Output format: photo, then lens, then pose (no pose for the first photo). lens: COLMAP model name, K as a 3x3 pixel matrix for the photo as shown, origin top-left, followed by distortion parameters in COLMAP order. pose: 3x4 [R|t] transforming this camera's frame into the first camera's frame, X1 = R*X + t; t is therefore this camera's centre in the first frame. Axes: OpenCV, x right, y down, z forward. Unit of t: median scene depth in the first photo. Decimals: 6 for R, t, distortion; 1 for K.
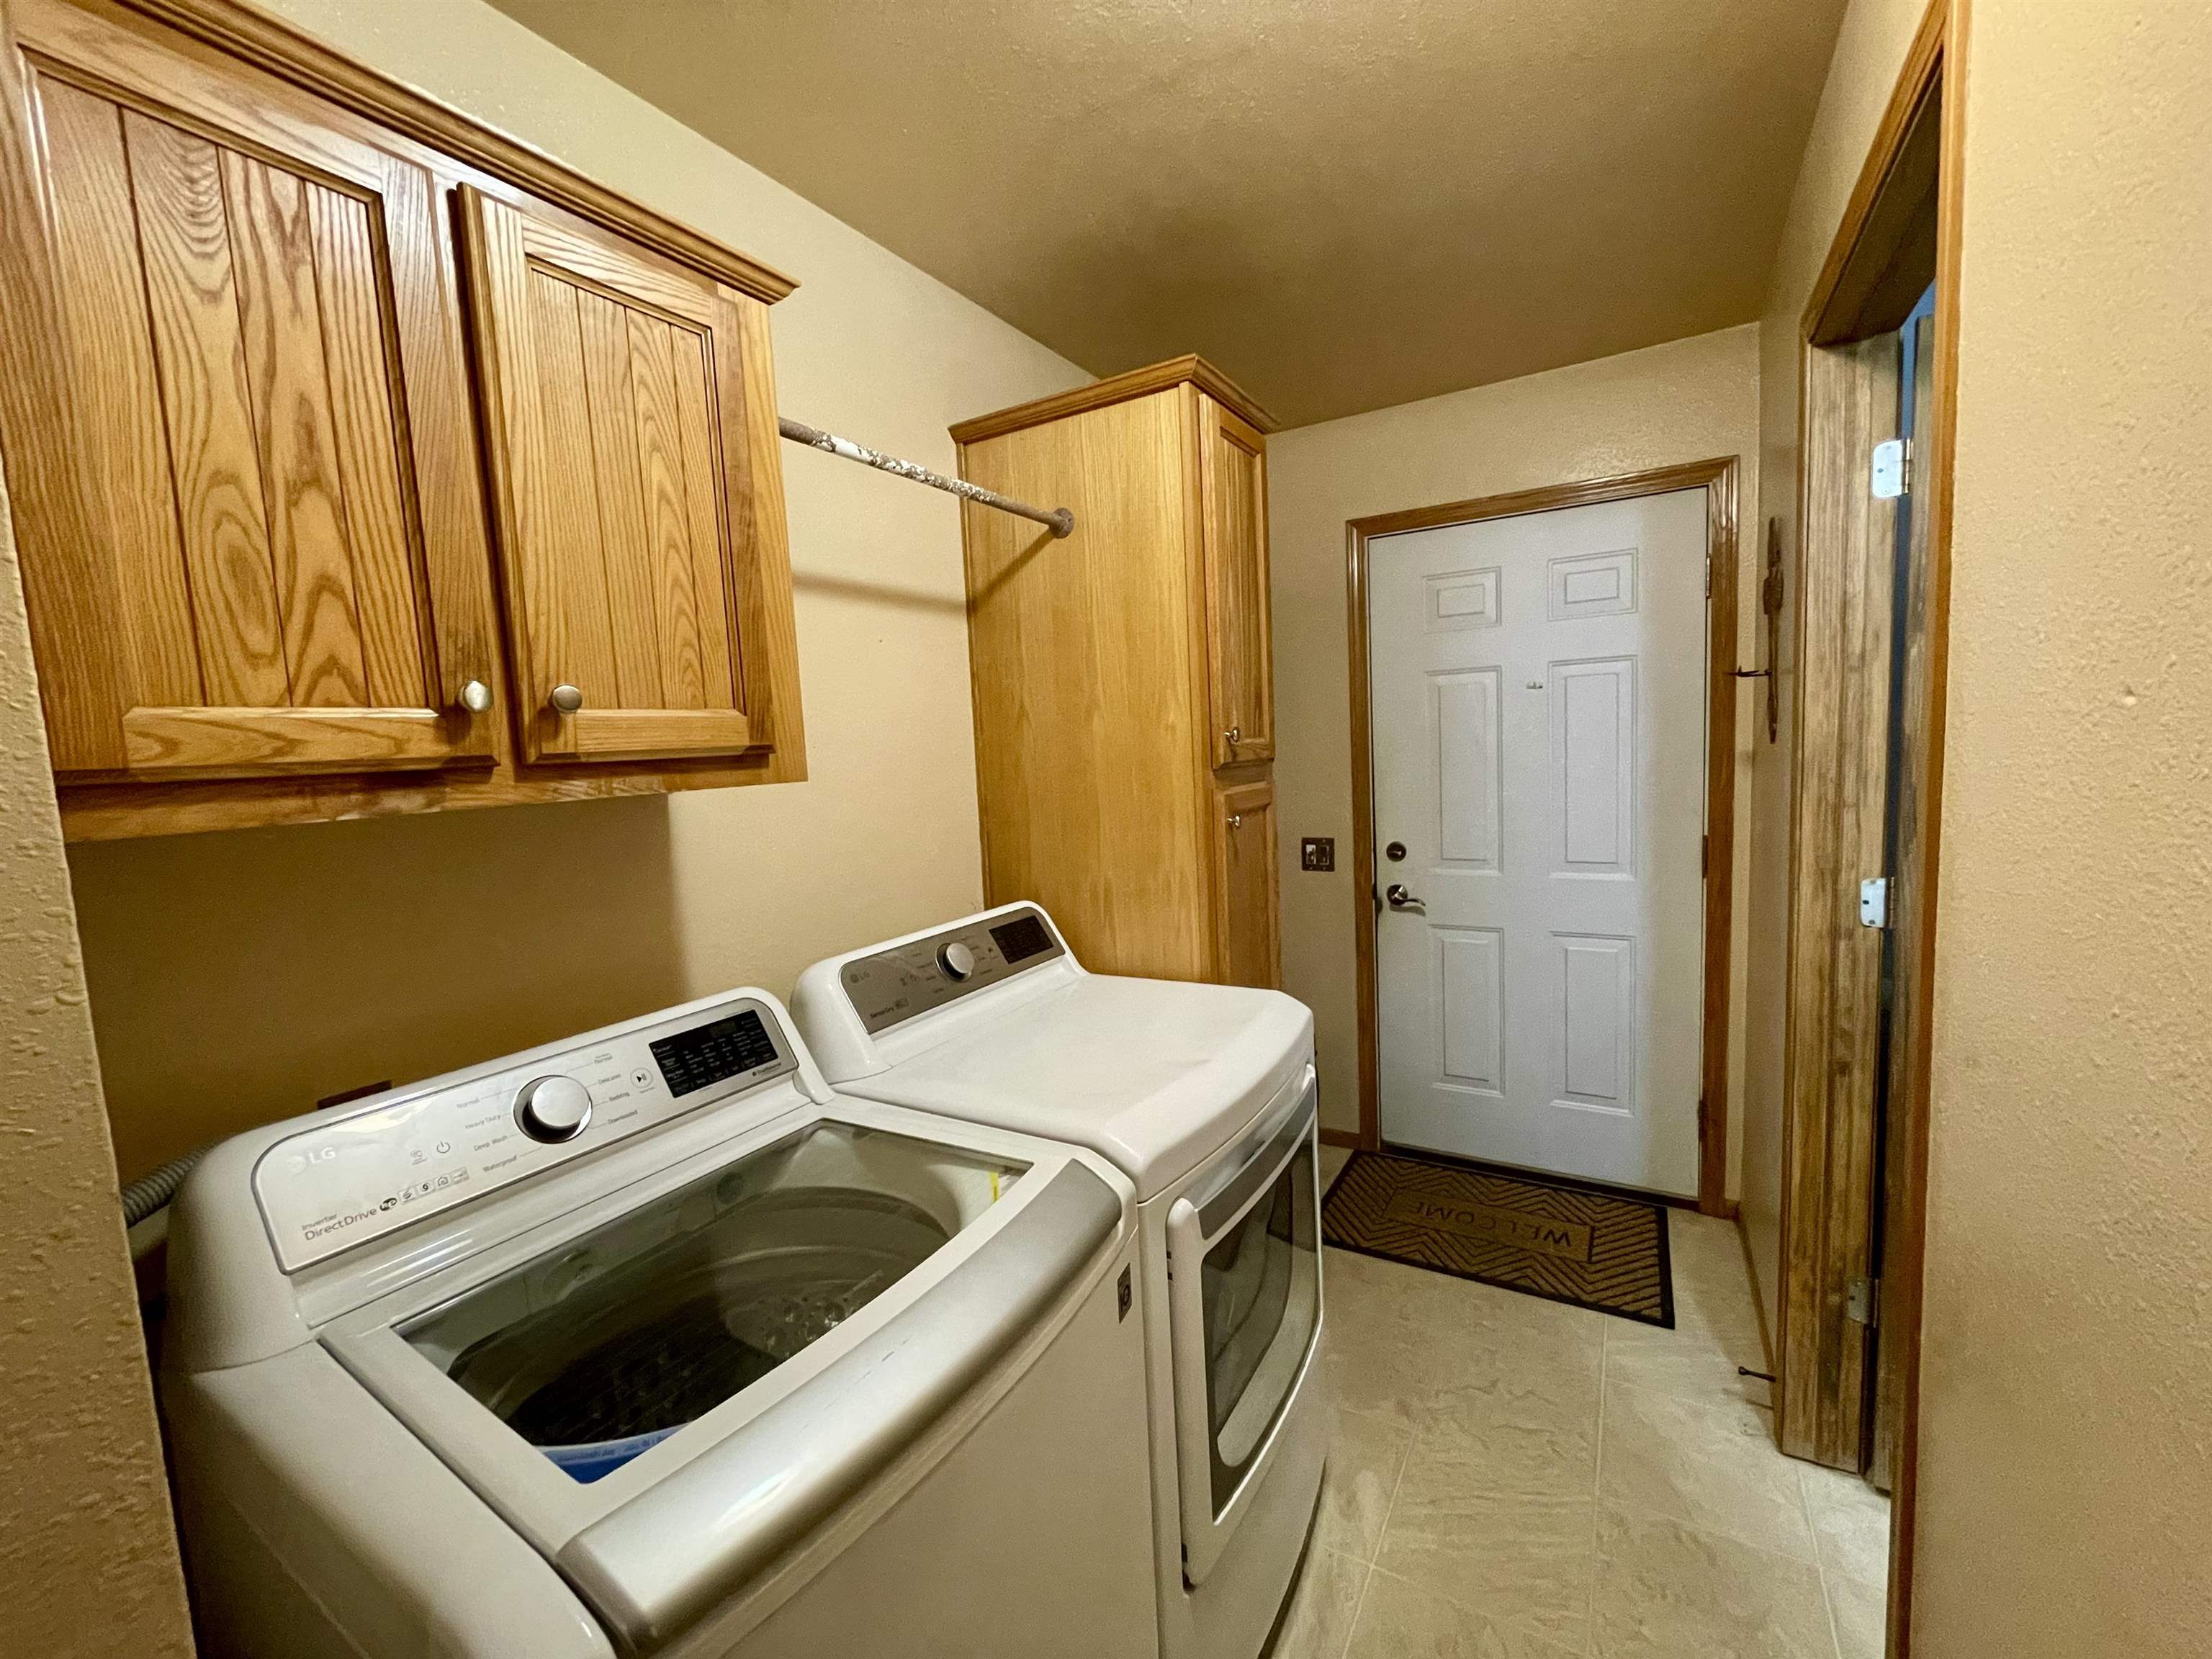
lens RADIAL K [[892.4, 0, 1094.8], [0, 892.4, 834.2], [0, 0, 1]] dist [-0.003908, -0.000173]
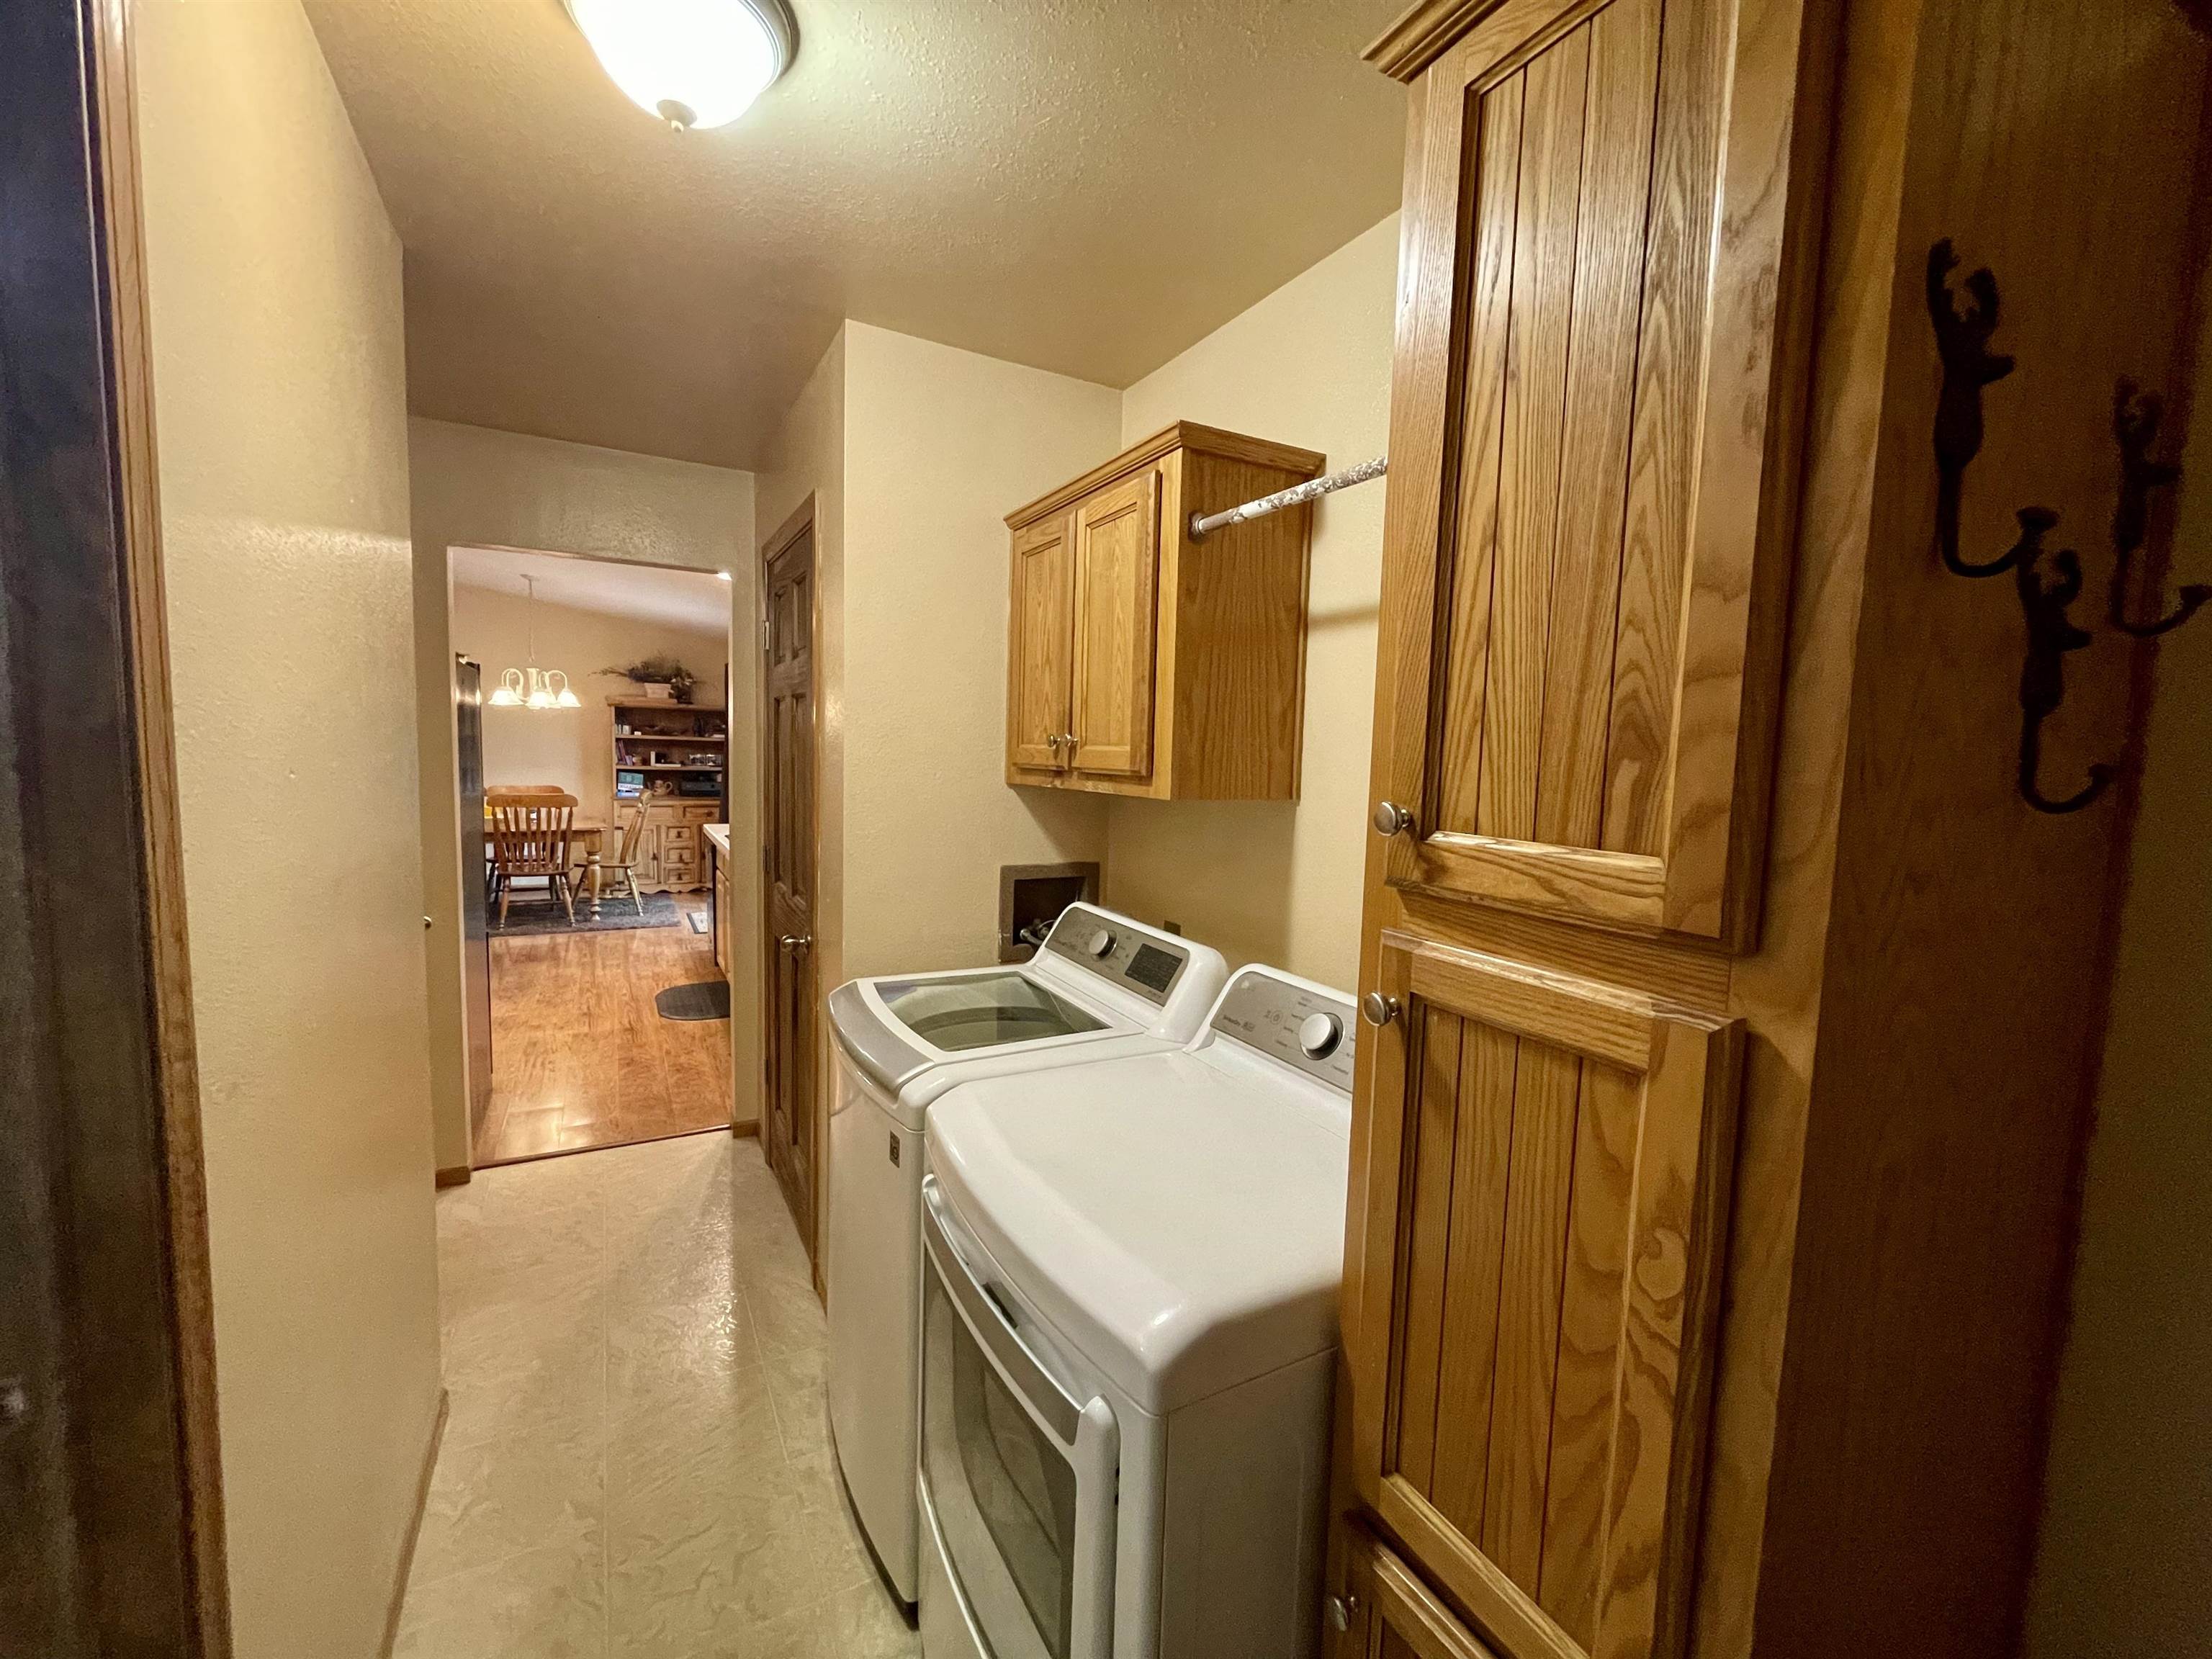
lens RADIAL K [[892.4, 0, 1111.9], [0, 892.4, 828.1], [0, 0, 1]] dist [-0.003908, -0.000173]
pose [[-0.495308, 0.115673, -0.860982, 1.153686], [-0.086188, 0.979662, 0.181200, -0.332549], [0.864431, 0.163956, -0.475265, 2.070292]]
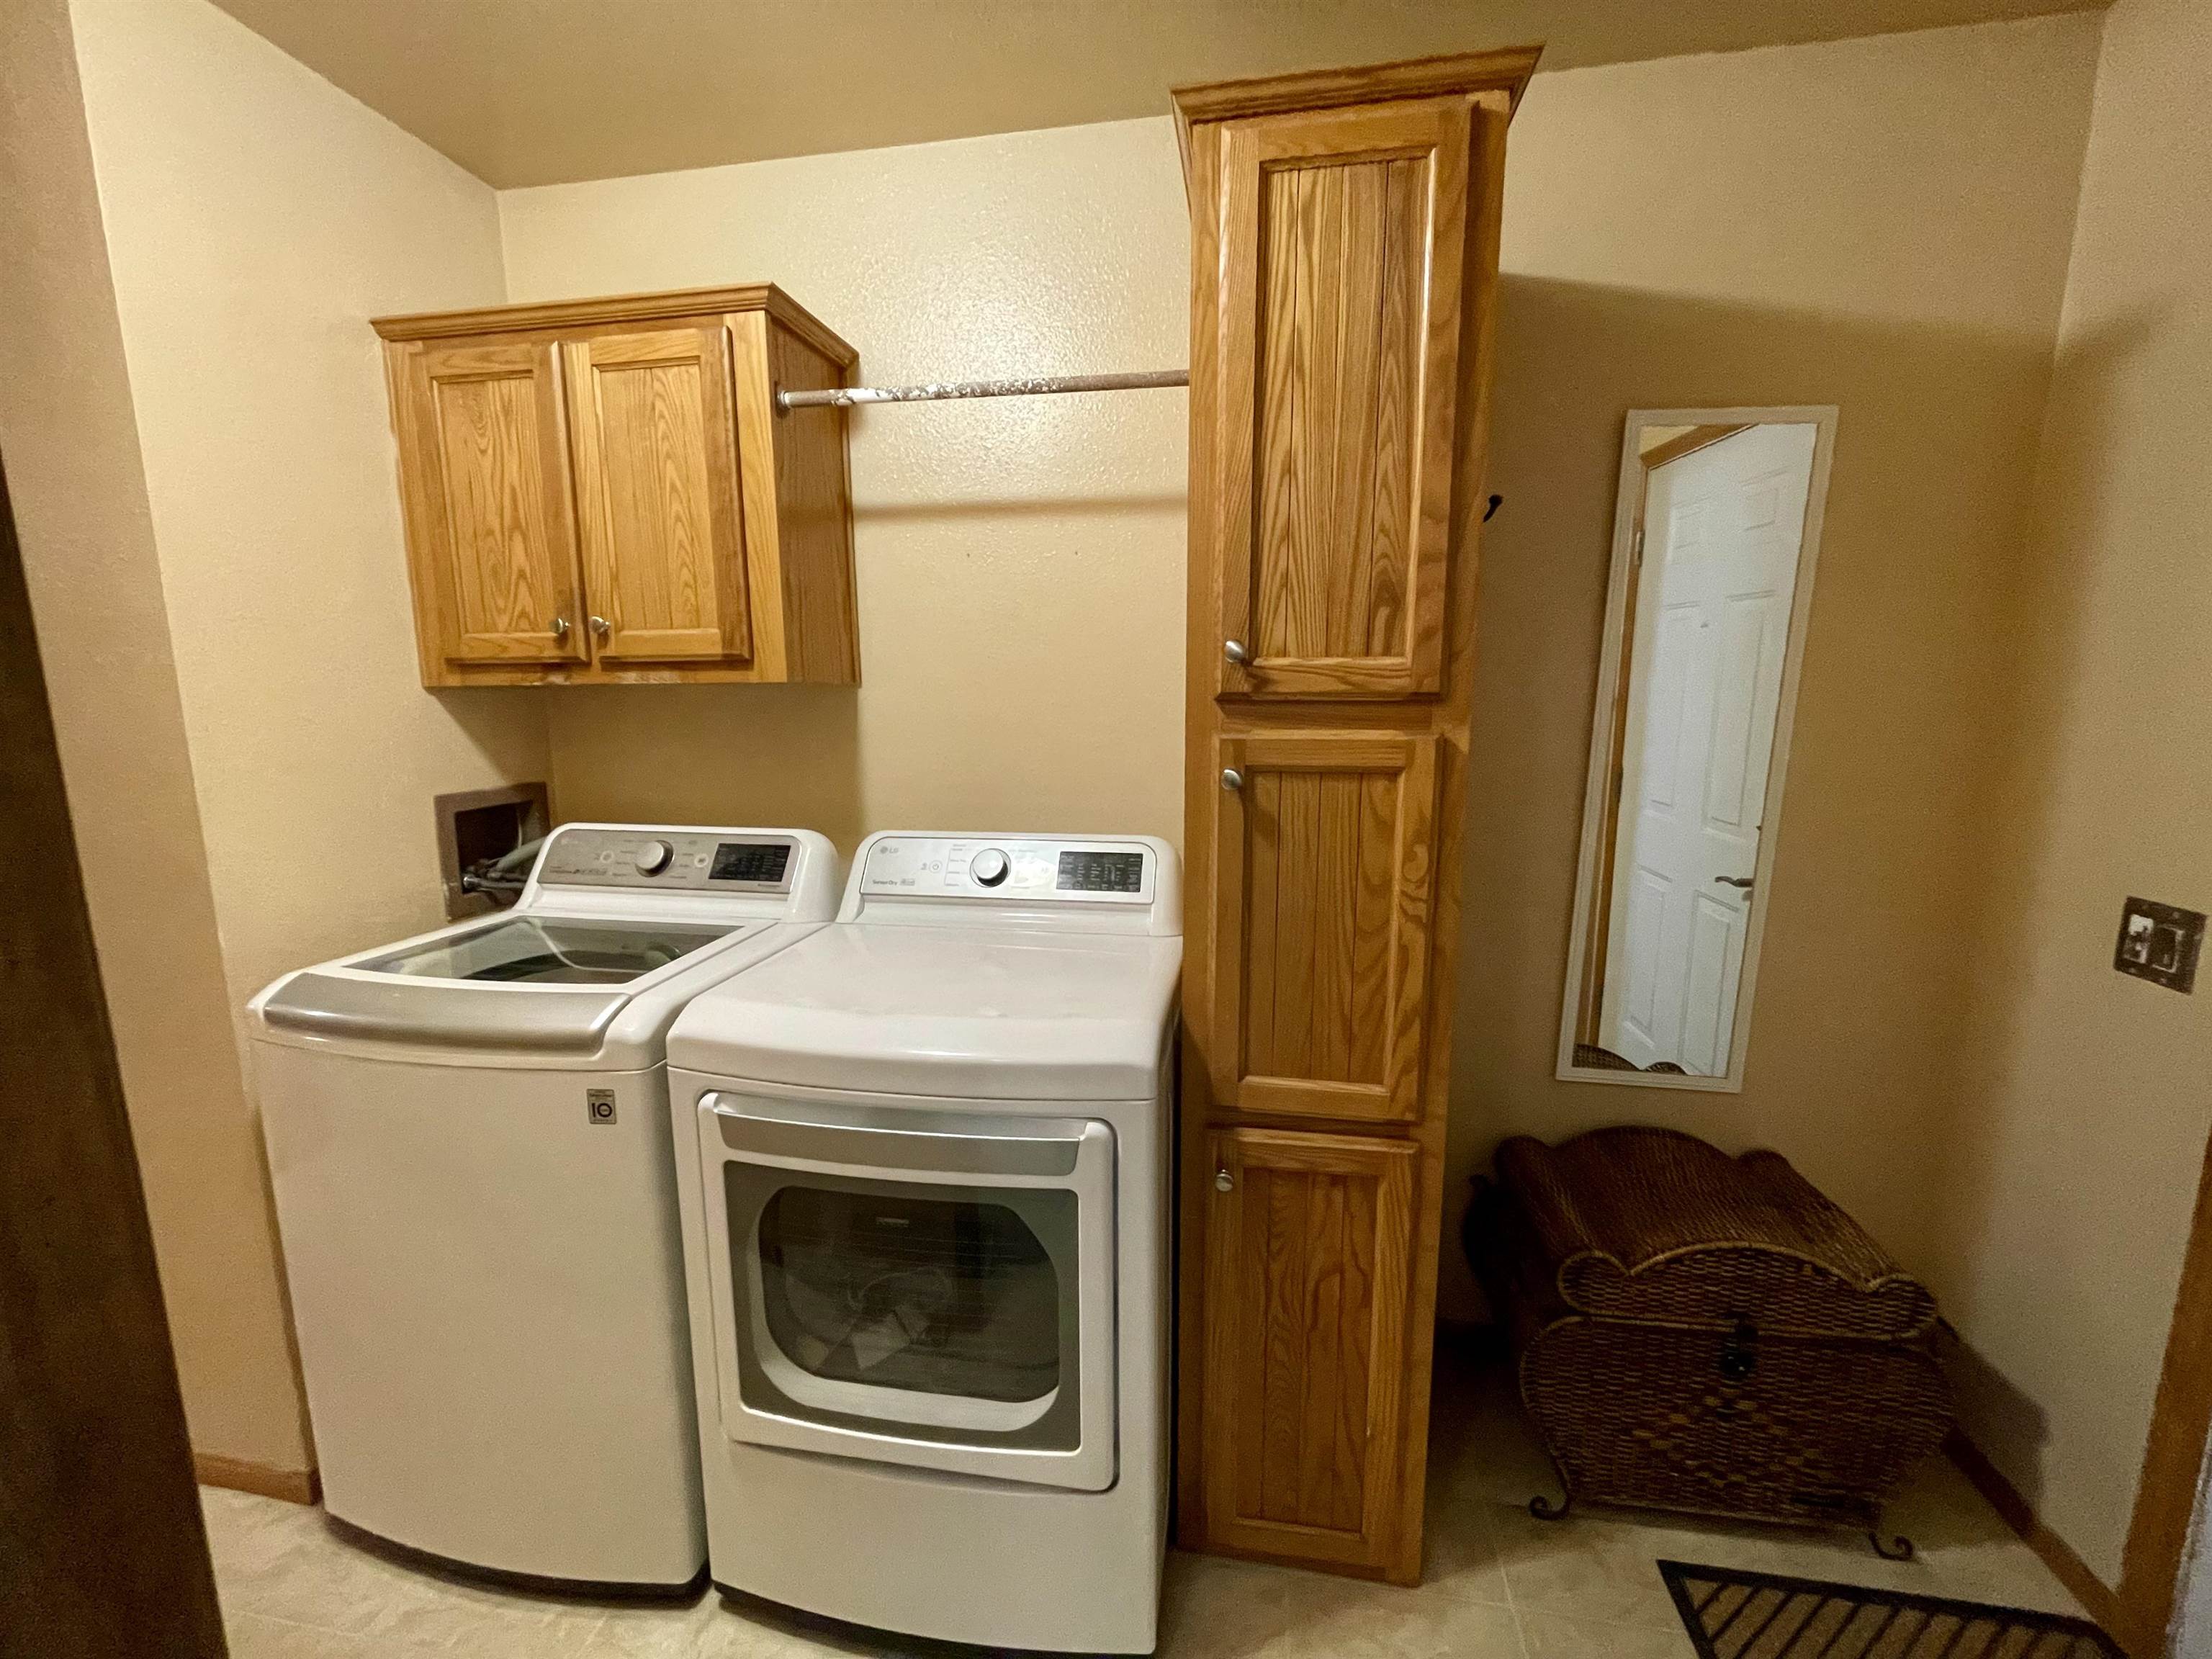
lens RADIAL K [[892.4, 0, 1101.9], [0, 892.4, 827.5], [0, 0, 1]] dist [-0.003908, -0.000173]
pose [[0.361587, 0.197473, -0.911186, 1.439951], [-0.105271, 0.979710, 0.170549, -0.161928], [0.926376, 0.034253, 0.375038, 1.251228]]
